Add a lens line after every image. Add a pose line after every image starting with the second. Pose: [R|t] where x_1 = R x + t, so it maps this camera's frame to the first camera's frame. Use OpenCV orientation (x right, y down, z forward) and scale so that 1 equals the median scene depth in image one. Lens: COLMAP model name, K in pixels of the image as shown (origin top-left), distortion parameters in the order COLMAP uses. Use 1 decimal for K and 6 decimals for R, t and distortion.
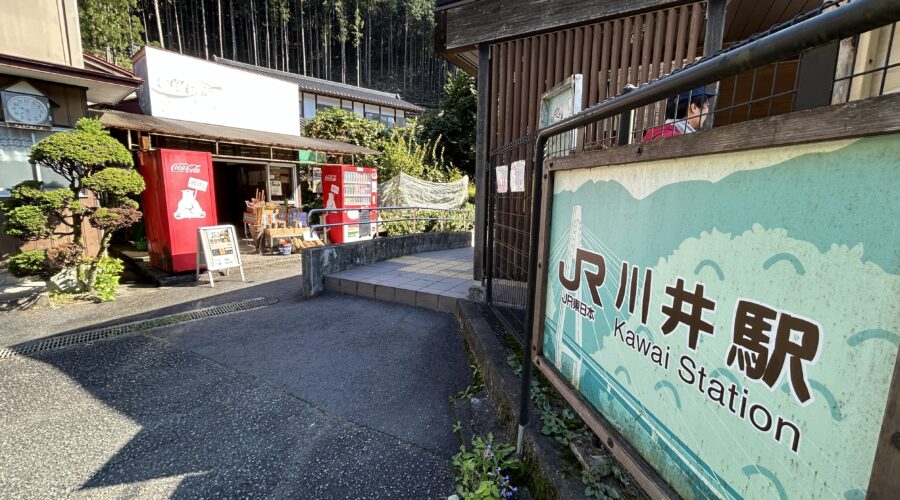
lens RADIAL K [[367.3, 0, 451.4], [0, 367.3, 248.5], [0, 0, 1]] dist [0.001695, 0.000117]
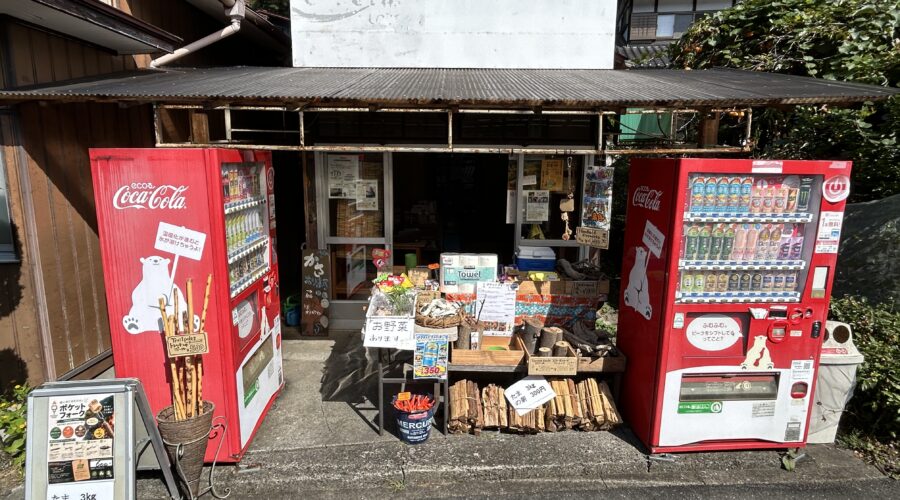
lens RADIAL K [[510.7, 0, 446.6], [0, 510.7, 250.0], [0, 0, 1]] dist [-0.016791, 0.001945]
pose [[0.614482, 0.134573, -0.777369, -0.110133], [-0.117477, 0.989967, 0.078515, -0.166824], [0.780135, 0.043077, 0.624126, 0.638610]]
